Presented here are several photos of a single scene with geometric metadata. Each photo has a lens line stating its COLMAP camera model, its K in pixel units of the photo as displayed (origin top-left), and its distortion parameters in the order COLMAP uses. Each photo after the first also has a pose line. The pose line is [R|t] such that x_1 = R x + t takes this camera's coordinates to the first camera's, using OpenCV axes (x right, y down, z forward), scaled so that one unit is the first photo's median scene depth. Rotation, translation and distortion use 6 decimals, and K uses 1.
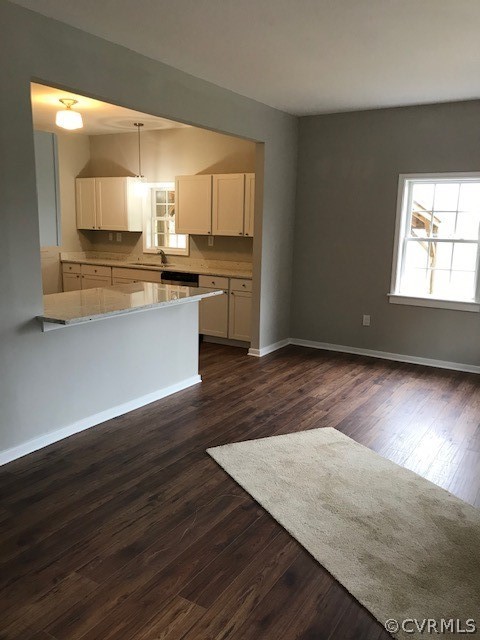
lens RADIAL K [[522.7, 0, 244.4], [0, 522.7, 321.3], [0, 0, 1]] dist [0.058712, -0.094128]
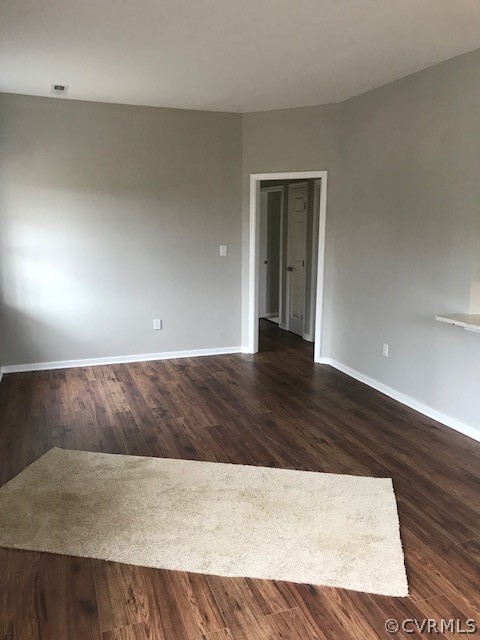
lens RADIAL K [[524.9, 0, 242.2], [0, 524.9, 319.6], [0, 0, 1]] dist [0.023665, -0.012768]
pose [[-0.619784, 0.121147, -0.775365, 0.489786], [-0.165523, 0.945606, 0.280056, -0.147519], [0.767118, 0.301915, -0.566019, 0.793745]]
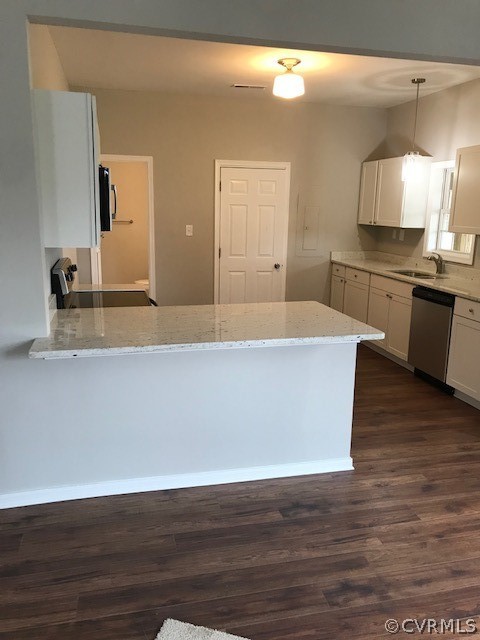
lens RADIAL K [[524.9, 0, 242.2], [0, 524.9, 319.6], [0, 0, 1]] dist [0.023665, -0.012768]
pose [[0.713008, 0.141940, -0.686639, 0.212078], [-0.135648, 0.988718, 0.063527, -0.078091], [0.687910, 0.047846, 0.724217, 0.402597]]
